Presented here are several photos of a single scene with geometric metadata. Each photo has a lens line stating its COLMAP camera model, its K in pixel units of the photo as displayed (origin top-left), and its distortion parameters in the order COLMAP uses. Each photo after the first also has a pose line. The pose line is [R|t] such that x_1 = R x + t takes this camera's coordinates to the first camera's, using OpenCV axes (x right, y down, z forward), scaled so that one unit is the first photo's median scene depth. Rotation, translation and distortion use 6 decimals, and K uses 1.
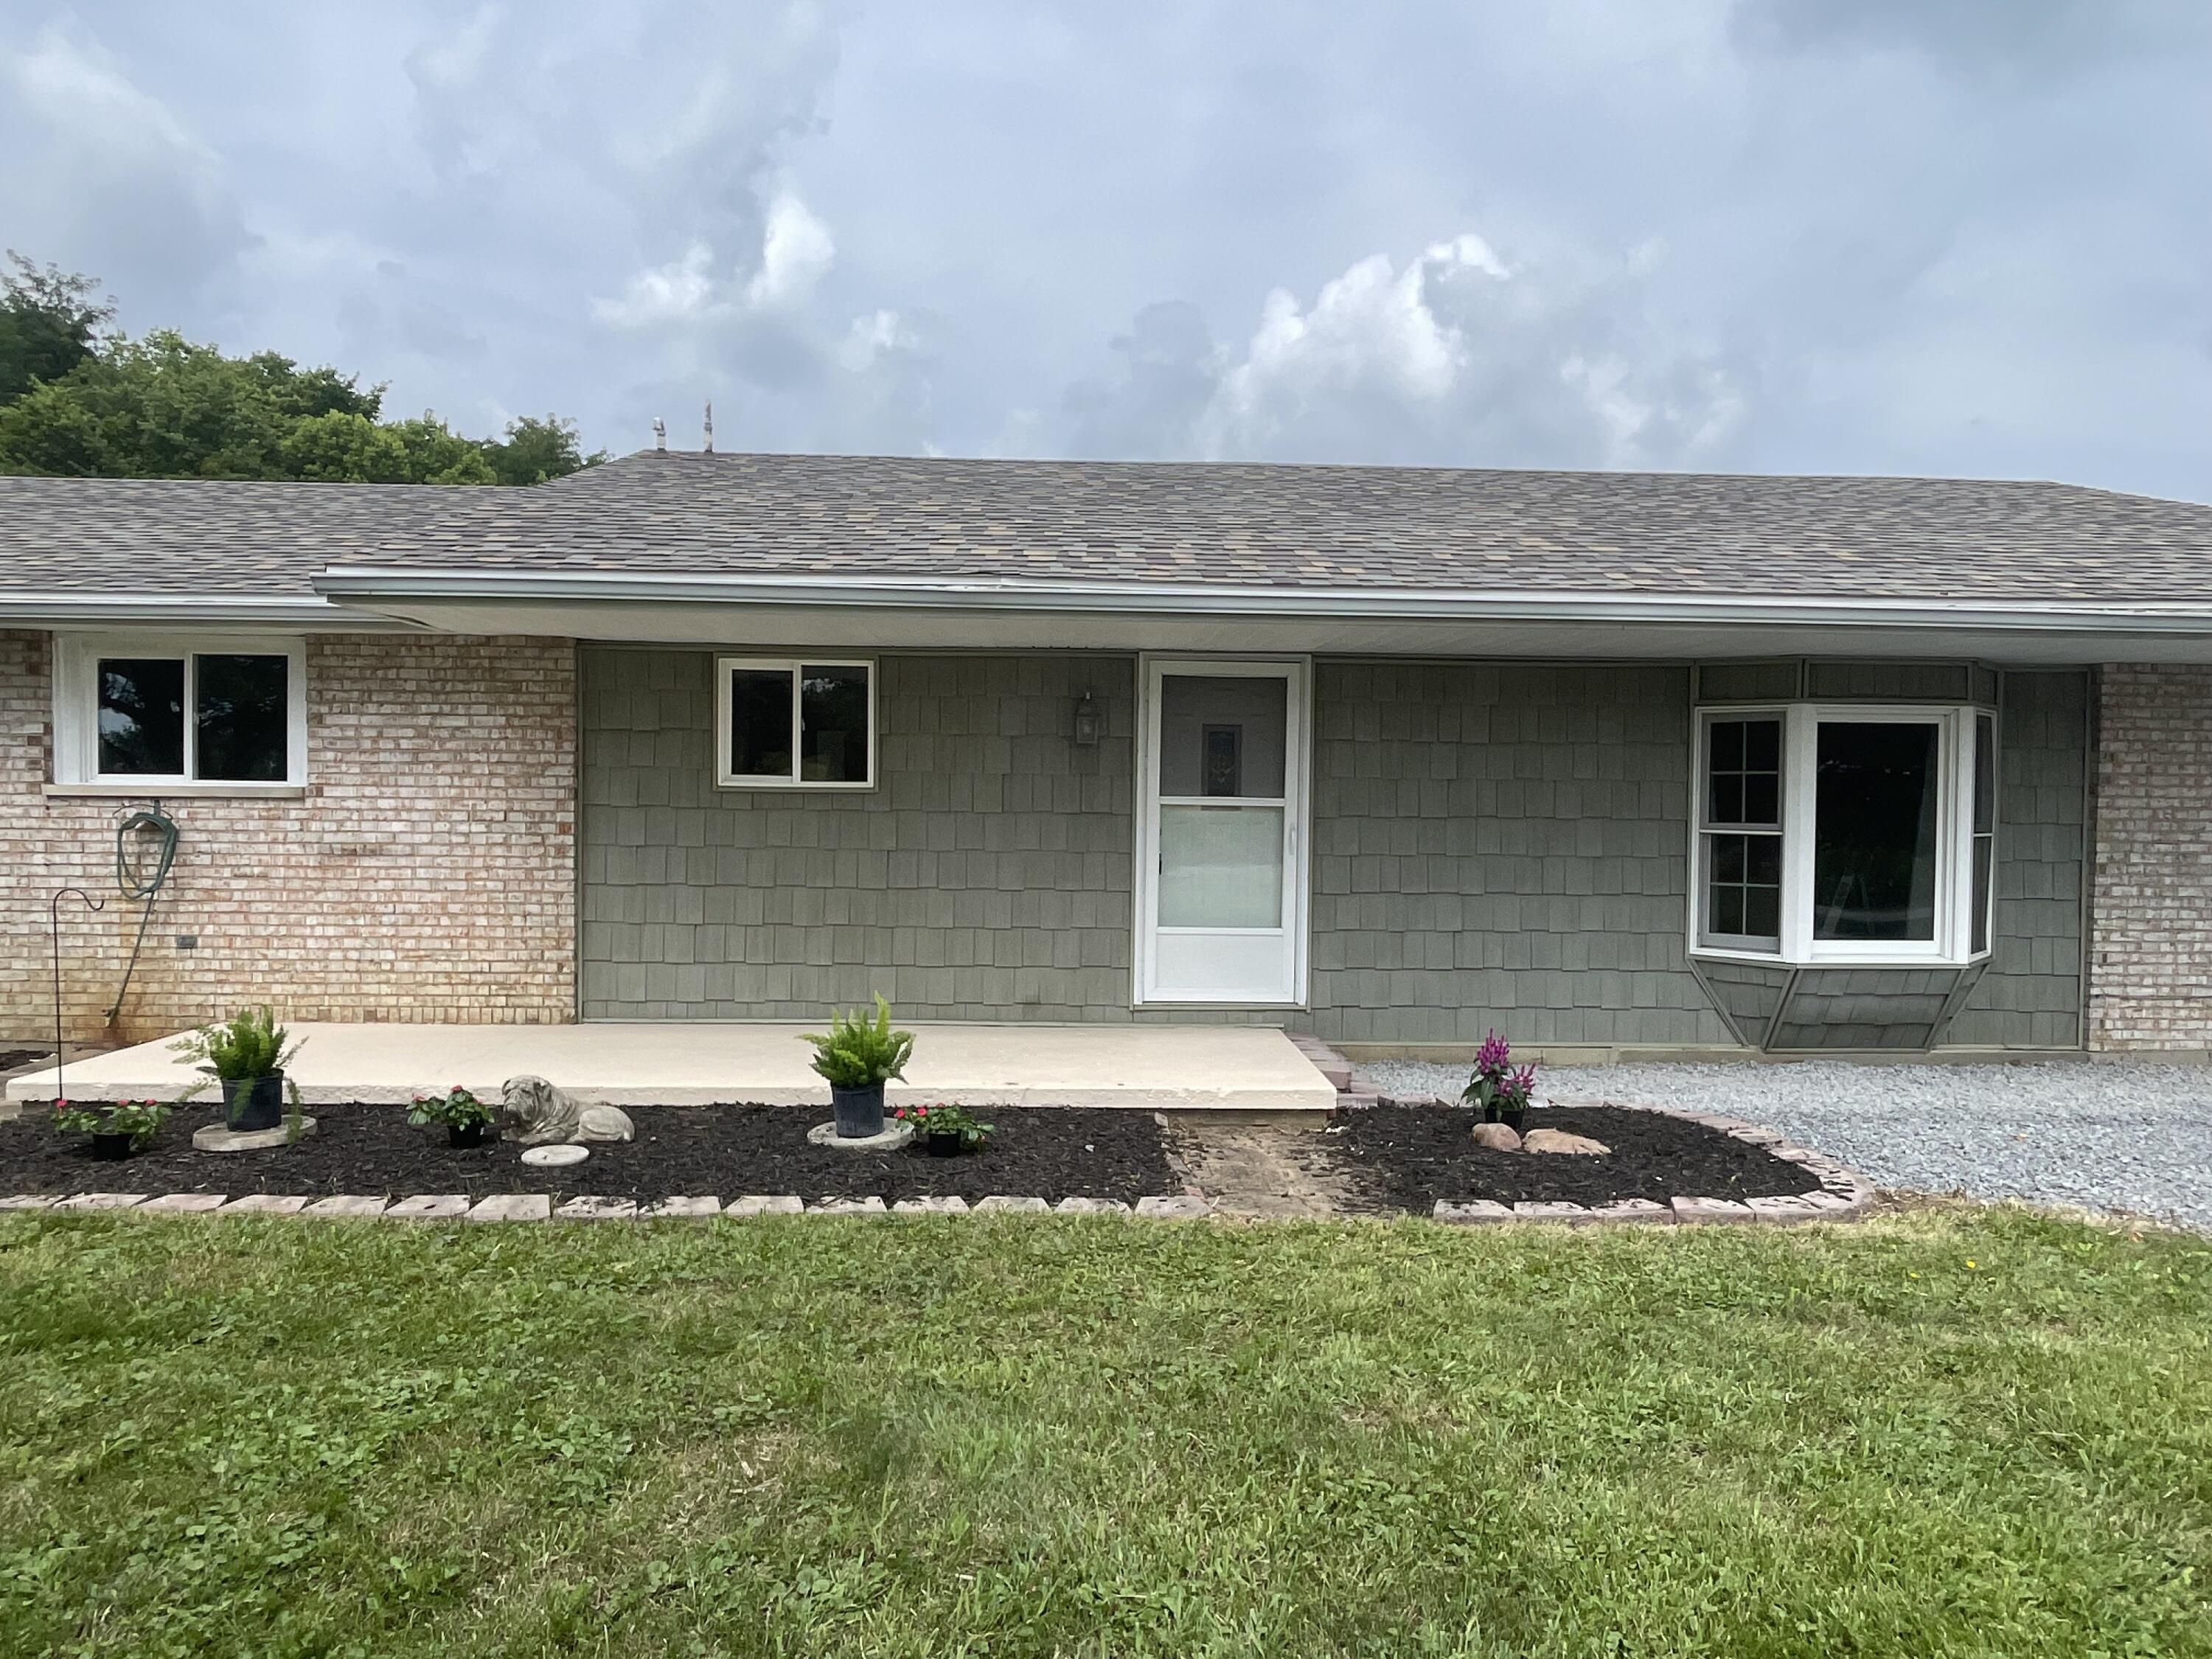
lens RADIAL K [[1467.7, 0, 1106.0], [0, 1467.7, 829.5], [0, 0, 1]] dist [-0.006602, -0.004506]
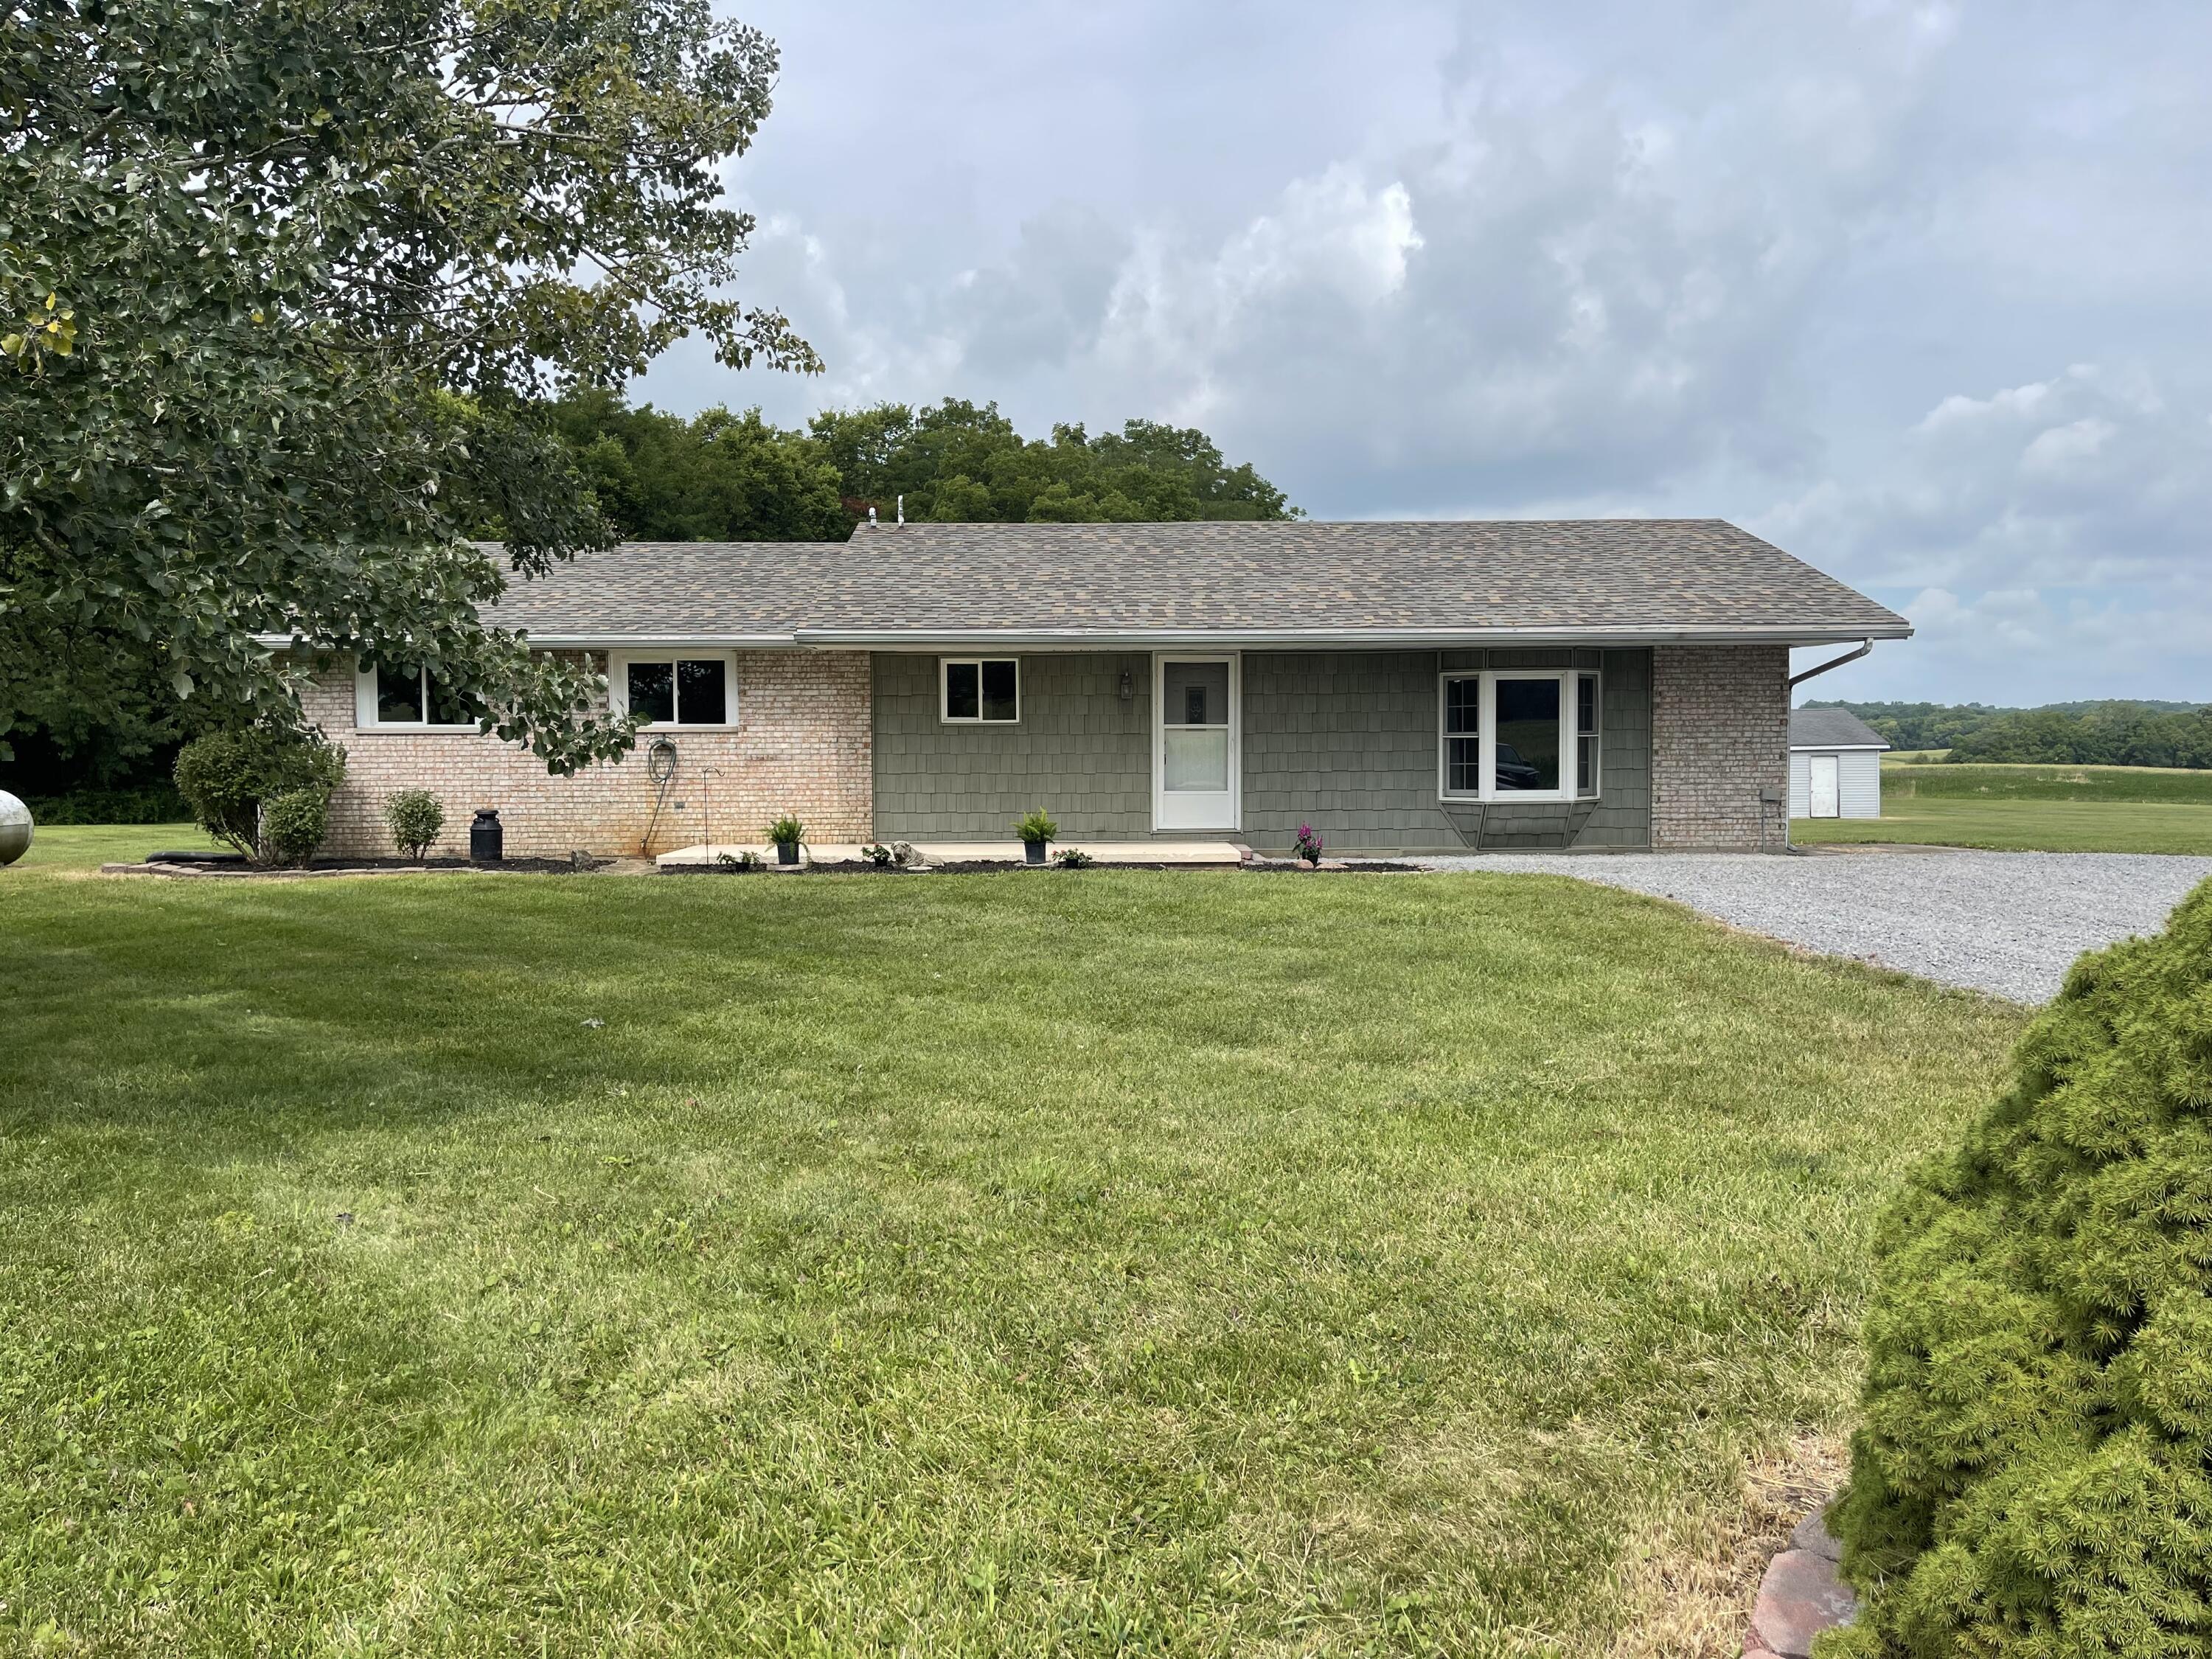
lens RADIAL K [[1663.1, 0, 1106.0], [0, 1663.1, 829.5], [0, 0, 1]] dist [0.043142, -0.056228]
pose [[0.999555, -0.016822, -0.024638, 0.011650], [0.017542, 0.999417, 0.029279, 0.052750], [0.024131, -0.029698, 0.999268, -1.252765]]
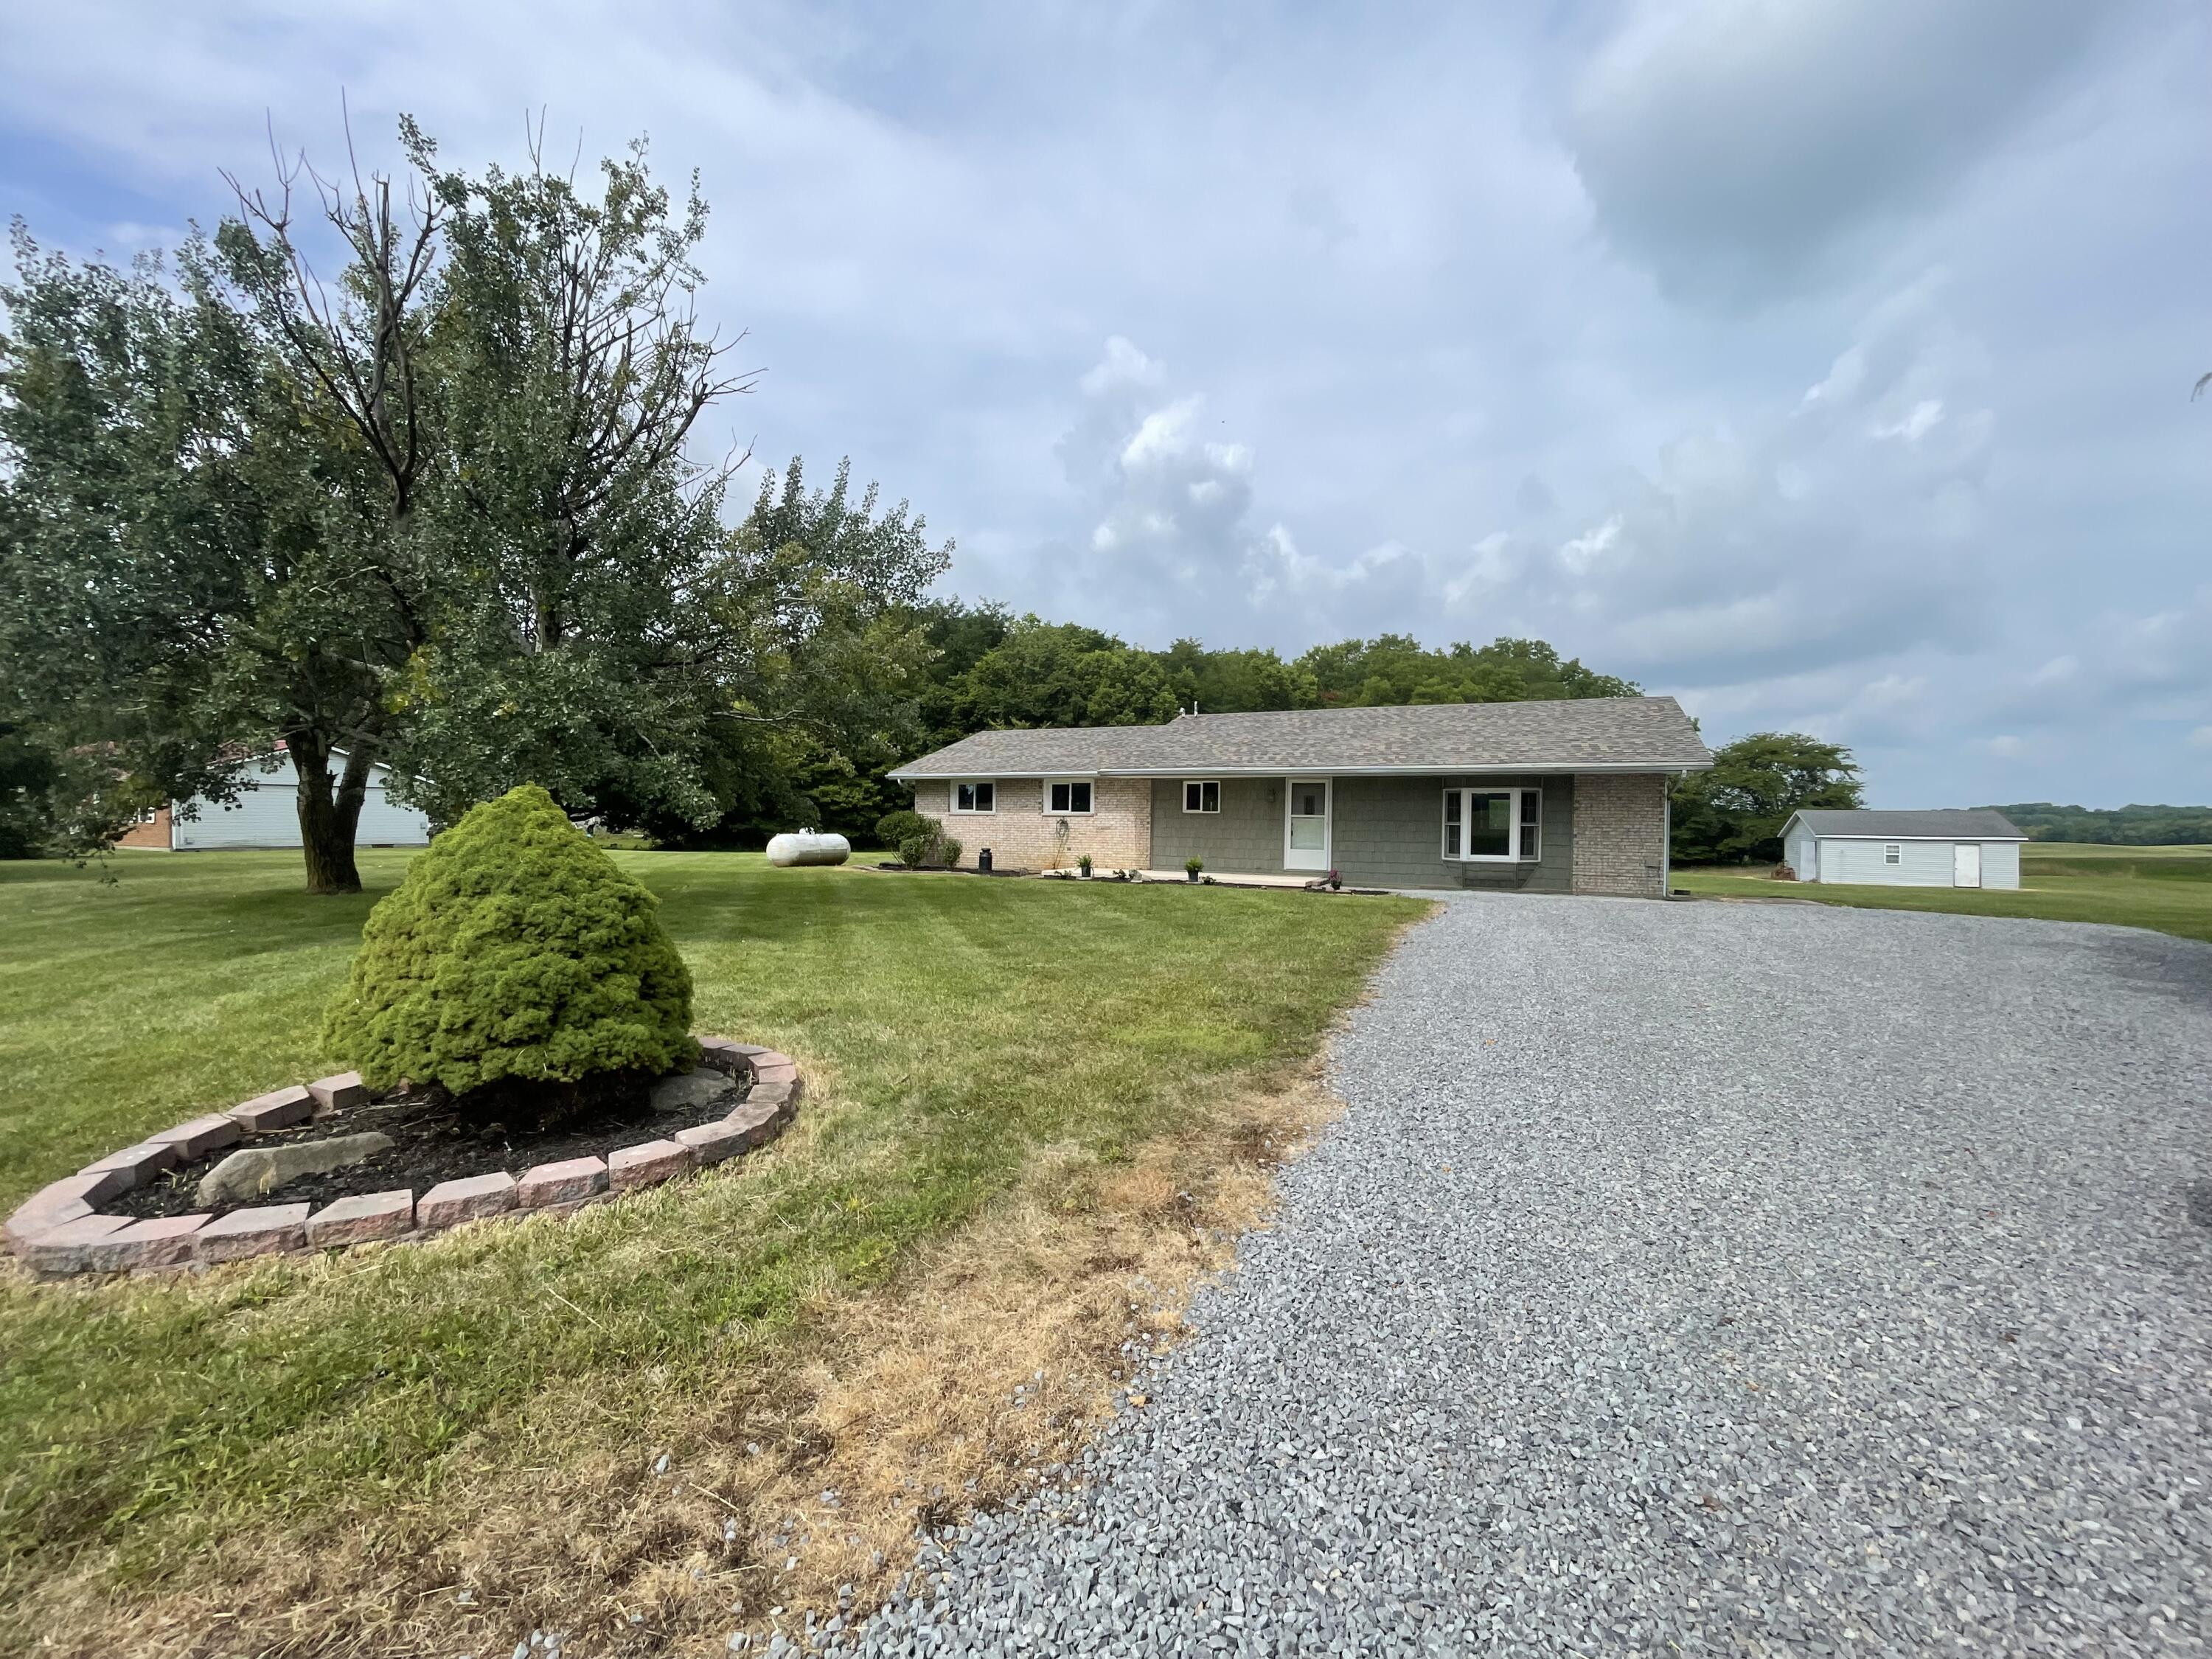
lens RADIAL K [[893.9, 0, 1106.0], [0, 893.9, 829.5], [0, 0, 1]] dist [-0.001421, -0.000171]
pose [[0.891222, 0.003581, -0.453554, 0.672879], [-0.010647, 0.999858, -0.013026, 0.051763], [0.453443, 0.016438, 0.891134, -1.314585]]
